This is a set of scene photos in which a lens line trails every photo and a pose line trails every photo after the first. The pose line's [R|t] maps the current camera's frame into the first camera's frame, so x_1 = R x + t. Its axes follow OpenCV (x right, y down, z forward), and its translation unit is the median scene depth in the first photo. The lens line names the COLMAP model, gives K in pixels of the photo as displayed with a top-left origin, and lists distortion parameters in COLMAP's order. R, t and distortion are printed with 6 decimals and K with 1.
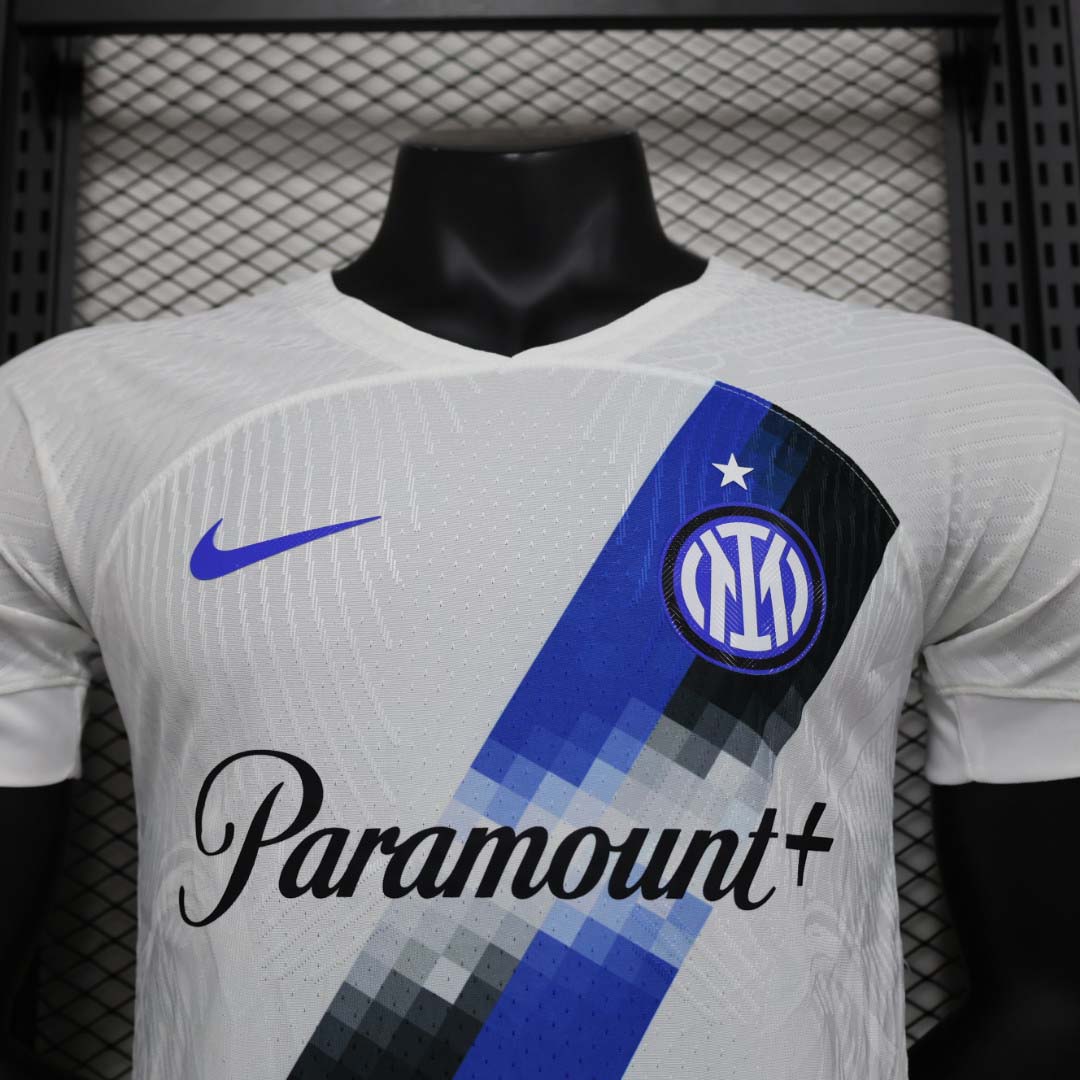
lens RADIAL K [[1466.7, 0, 546.5], [0, 1466.7, 540.6], [0, 0, 1]] dist [-0.010008, 0.000000]
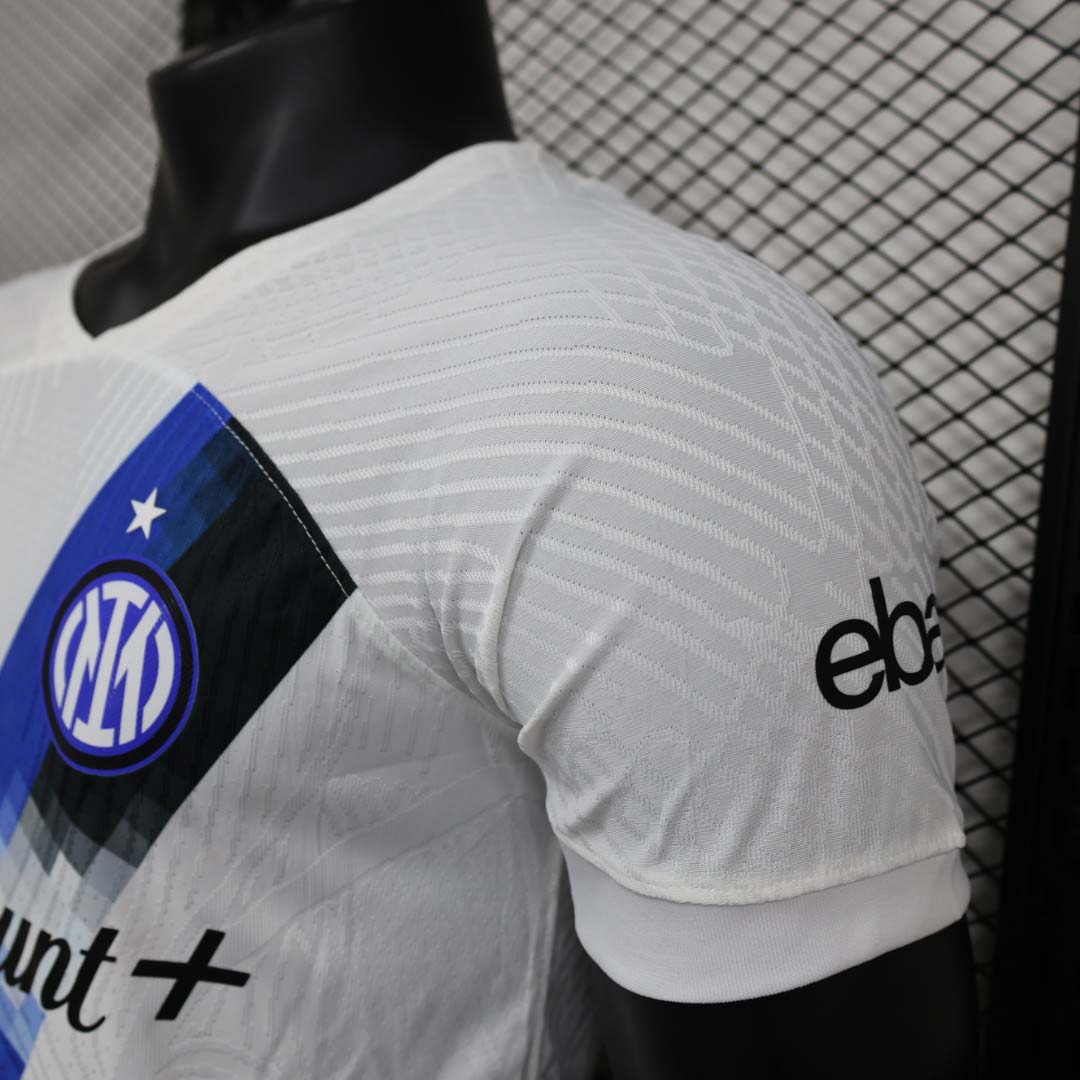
lens RADIAL K [[1466.7, 0, 538.3], [0, 1466.7, 534.1], [0, 0, 1]] dist [-0.010008, 0.000000]
pose [[0.677099, 0.115023, -0.726848, 0.859534], [0.050315, 0.978161, 0.201665, -0.187418], [0.734170, -0.173118, 0.656524, 0.628551]]
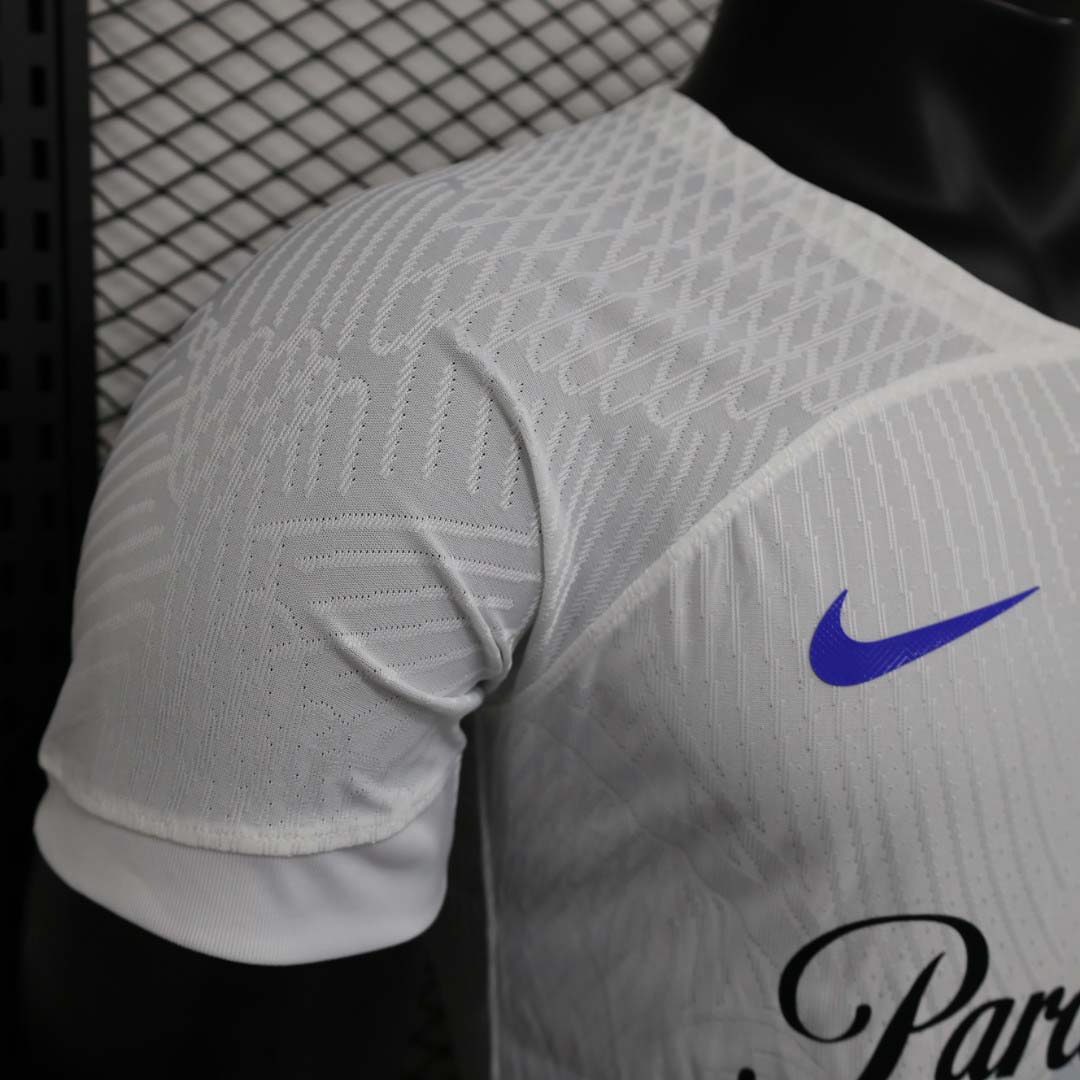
lens RADIAL K [[1466.7, 0, 535.4], [0, 1466.7, 538.1], [0, 0, 1]] dist [-0.010008, 0.000000]
pose [[0.882435, -0.033974, 0.469206, -0.674143], [-0.105509, 0.957687, 0.267775, -0.207847], [-0.458450, -0.285800, 0.841512, 0.492559]]
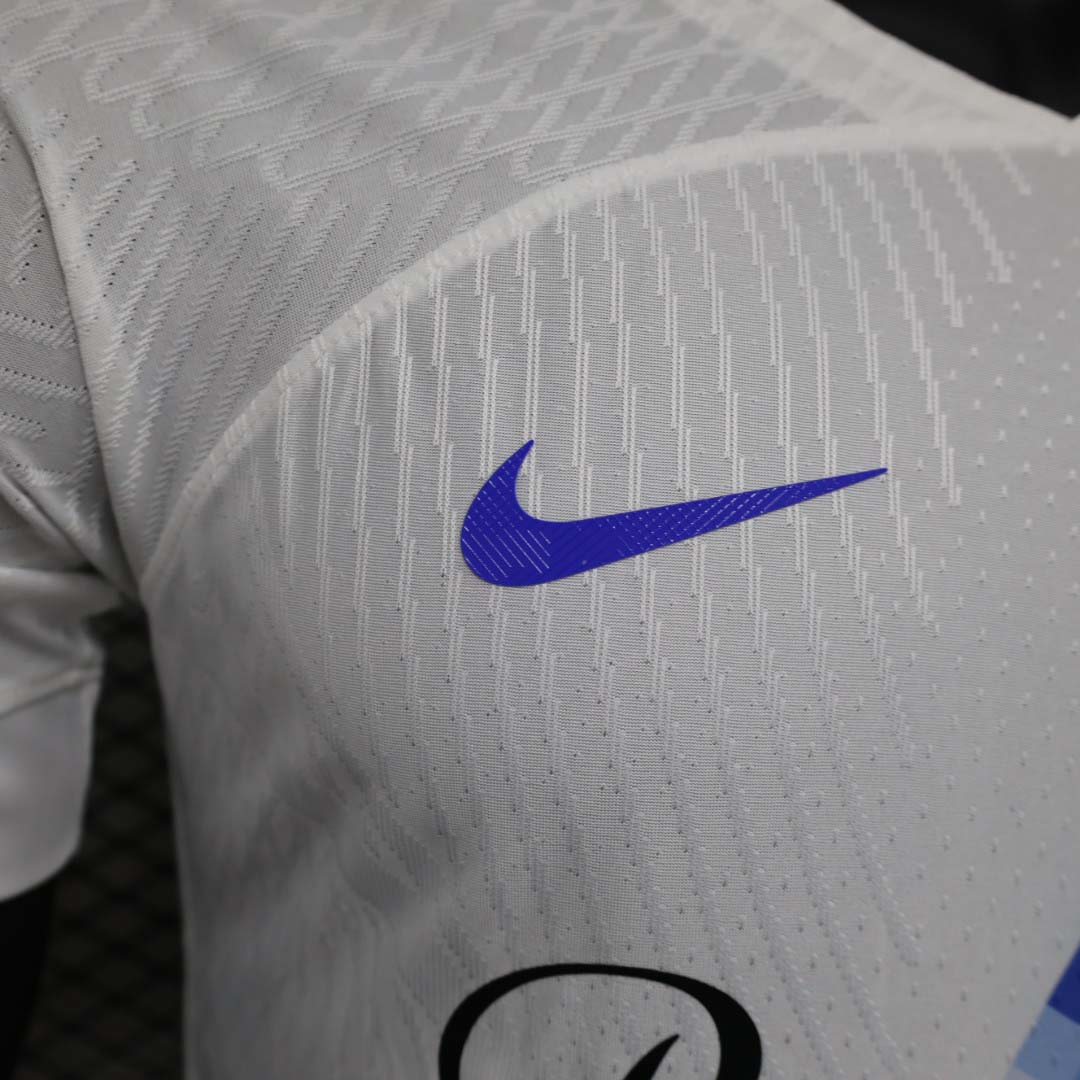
lens RADIAL K [[1466.7, 0, 543.3], [0, 1466.7, 549.4], [0, 0, 1]] dist [-0.010008, 0.000000]
pose [[0.972337, 0.045580, 0.229094, -0.318849], [-0.103007, 0.963932, 0.245407, -0.092973], [-0.209646, -0.262216, 0.941961, 0.570187]]
